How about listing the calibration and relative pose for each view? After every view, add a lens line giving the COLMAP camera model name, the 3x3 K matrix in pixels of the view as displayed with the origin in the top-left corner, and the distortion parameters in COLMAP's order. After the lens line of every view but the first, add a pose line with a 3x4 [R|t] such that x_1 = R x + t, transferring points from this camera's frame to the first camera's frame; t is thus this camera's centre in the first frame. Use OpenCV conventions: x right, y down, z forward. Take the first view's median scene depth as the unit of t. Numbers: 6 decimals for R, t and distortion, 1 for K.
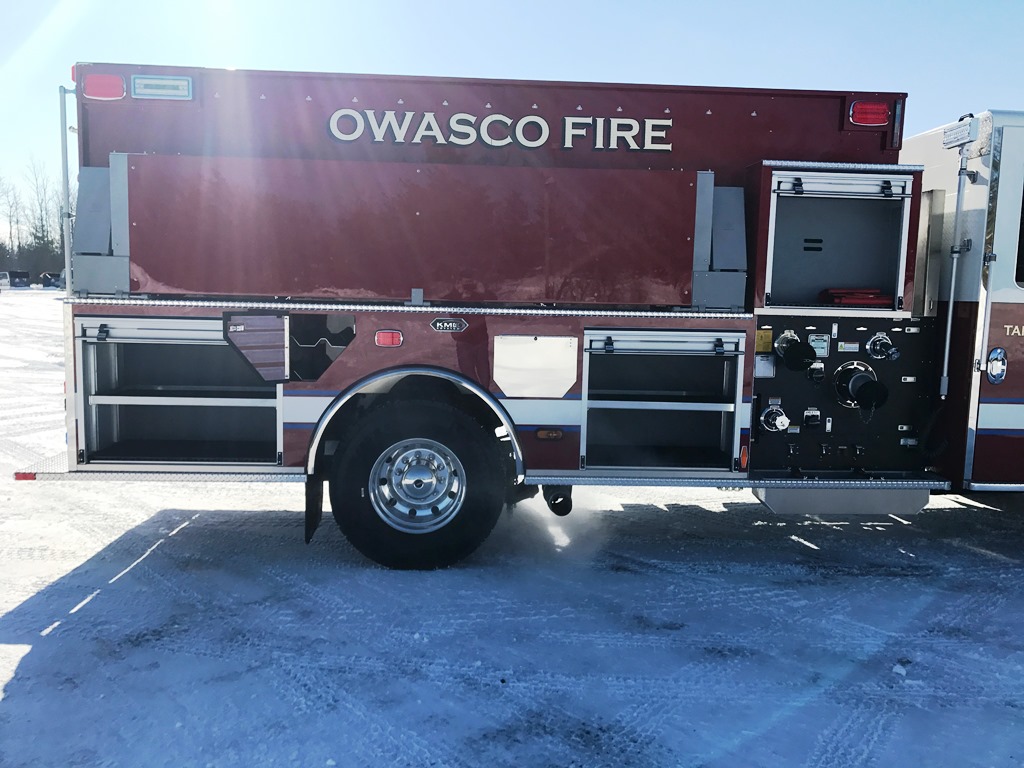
lens RADIAL K [[840.8, 0, 505.3], [0, 840.8, 385.8], [0, 0, 1]] dist [0.053273, -0.082252]
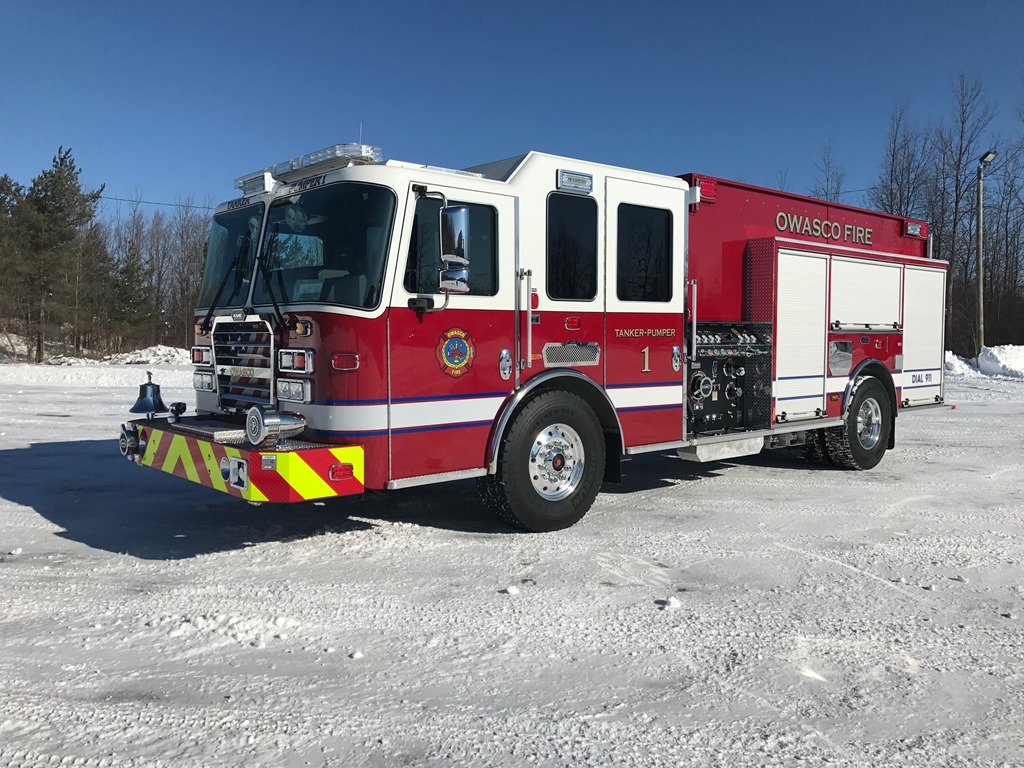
lens RADIAL K [[840.8, 0, 501.3], [0, 840.8, 387.4], [0, 0, 1]] dist [0.053273, -0.082252]
pose [[0.786967, -0.053692, 0.614655, -1.688469], [0.083604, 0.996298, -0.020011, 0.012144], [-0.611305, 0.067135, 0.788543, 0.022319]]
